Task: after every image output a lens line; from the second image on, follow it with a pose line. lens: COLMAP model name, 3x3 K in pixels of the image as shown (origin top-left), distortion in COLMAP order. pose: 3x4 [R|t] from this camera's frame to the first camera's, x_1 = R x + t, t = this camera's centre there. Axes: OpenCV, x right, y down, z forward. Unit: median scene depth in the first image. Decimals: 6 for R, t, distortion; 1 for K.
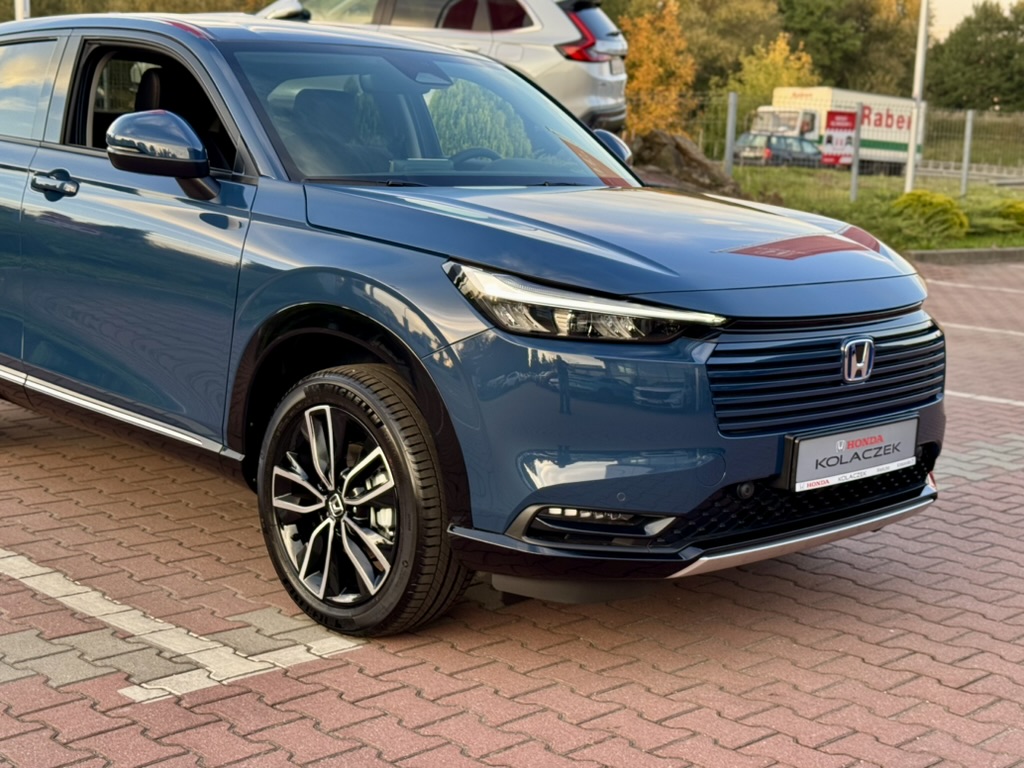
lens RADIAL K [[1463.4, 0, 518.1], [0, 1463.4, 378.2], [0, 0, 1]] dist [0.113395, 0.000000]
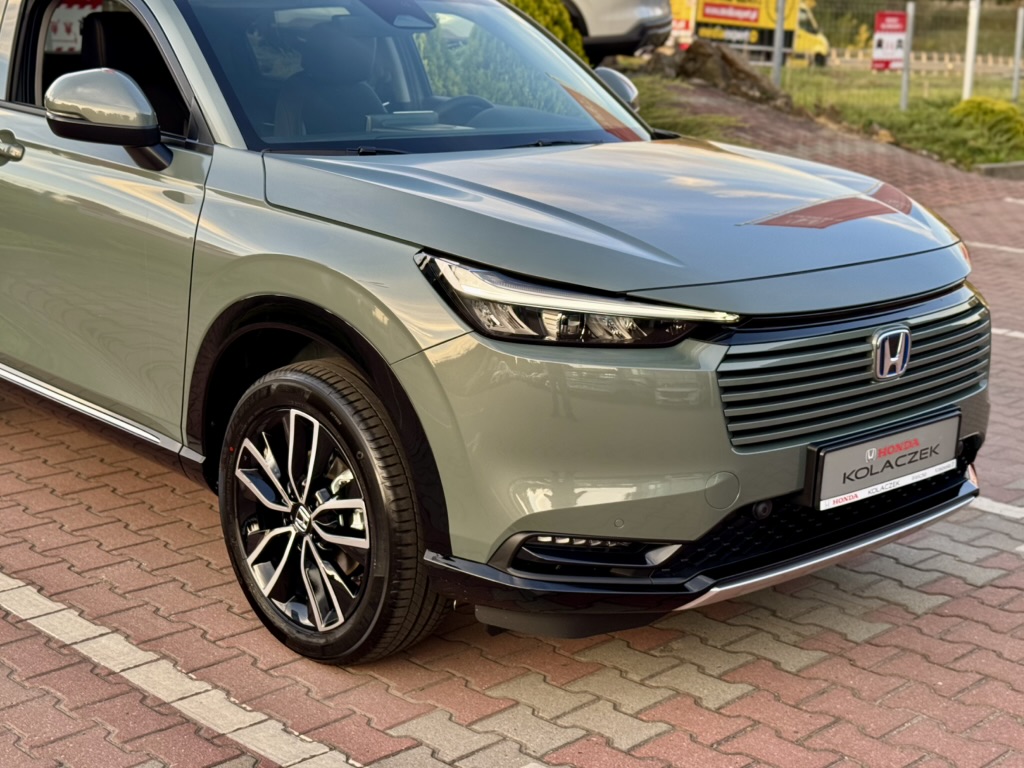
lens RADIAL K [[1463.4, 0, 496.1], [0, 1463.4, 371.4], [0, 0, 1]] dist [0.113395, 0.000000]
pose [[0.999574, -0.008708, -0.027871, 0.018965], [0.010350, 0.998186, 0.059303, -0.053827], [0.027304, -0.059566, 0.997851, 0.111609]]
